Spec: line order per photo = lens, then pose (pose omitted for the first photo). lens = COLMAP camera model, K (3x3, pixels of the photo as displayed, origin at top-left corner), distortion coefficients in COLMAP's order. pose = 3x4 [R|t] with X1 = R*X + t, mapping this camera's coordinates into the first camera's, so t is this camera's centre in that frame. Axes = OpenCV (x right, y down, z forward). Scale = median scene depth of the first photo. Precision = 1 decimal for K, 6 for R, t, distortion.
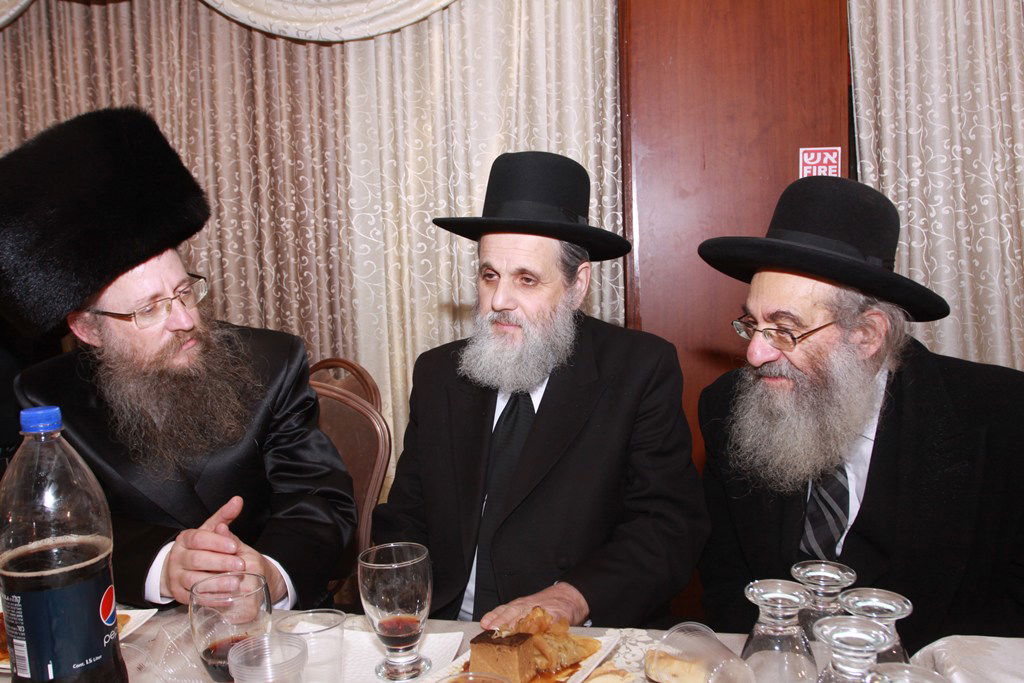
lens RADIAL K [[855.6, 0, 507.4], [0, 855.6, 343.0], [0, 0, 1]] dist [-0.067545, 0.034950]
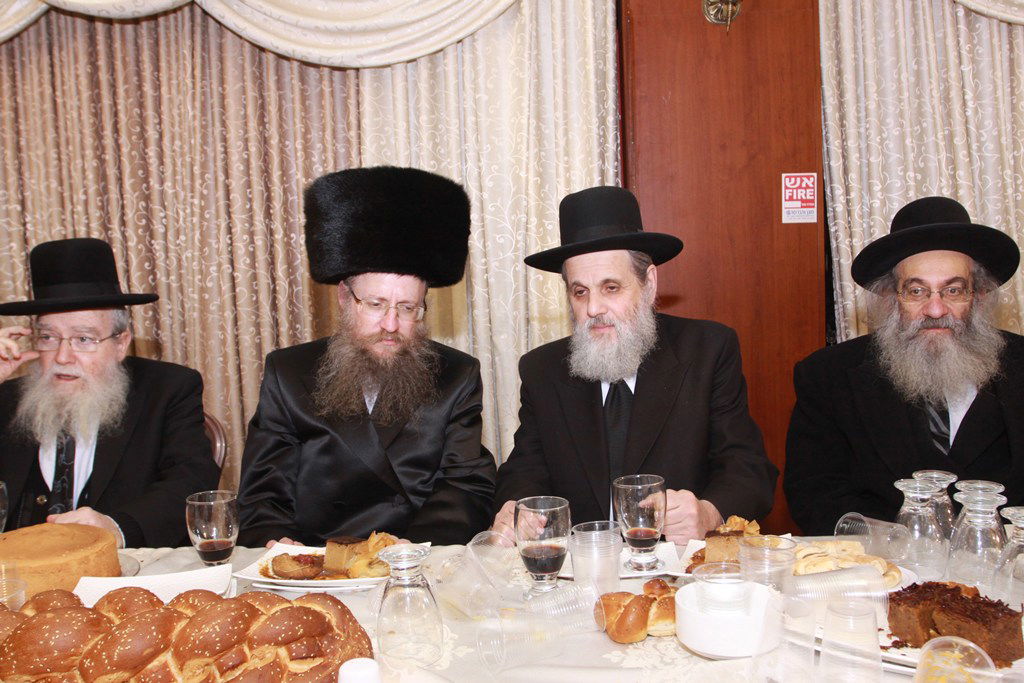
lens RADIAL K [[903.0, 0, 511.9], [0, 903.0, 343.0], [0, 0, 1]] dist [-0.056519, 0.034911]
pose [[0.990214, -0.015298, 0.138715, -0.178789], [0.018888, 0.999519, -0.024605, 0.020802], [-0.138272, 0.026984, 0.990027, -0.137941]]
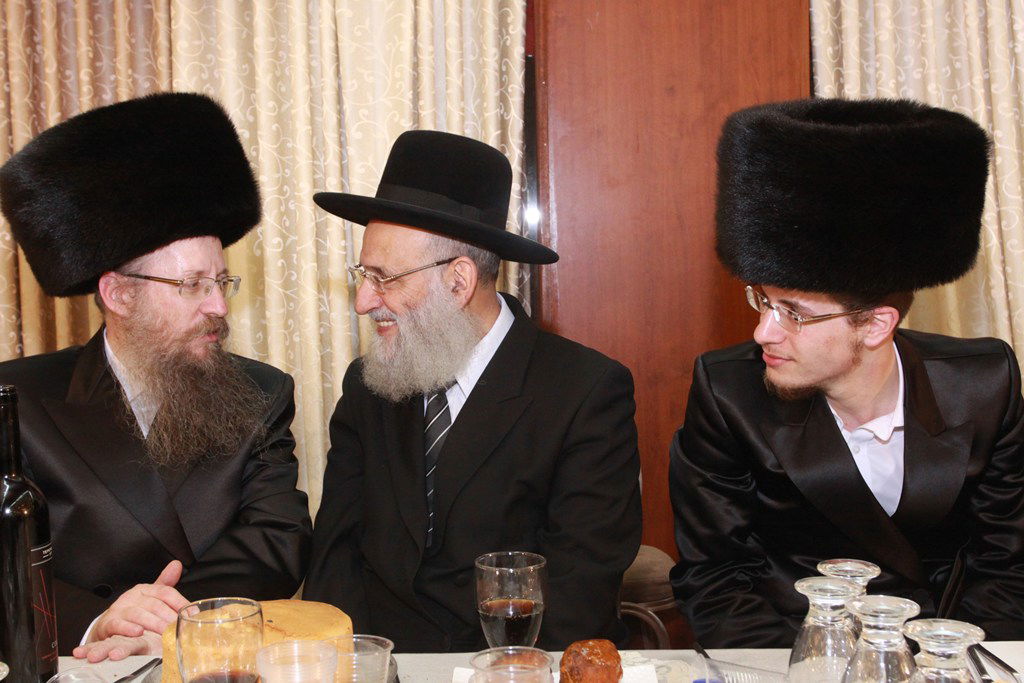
lens RADIAL K [[1200.5, 0, 522.5], [0, 1200.5, 339.9], [0, 0, 1]] dist [-0.005457, 0.000000]
pose [[0.986649, 0.003343, 0.162827, -0.060245], [0.002686, 0.999319, -0.036797, 0.015177], [-0.162840, 0.036743, 0.985968, -0.098772]]
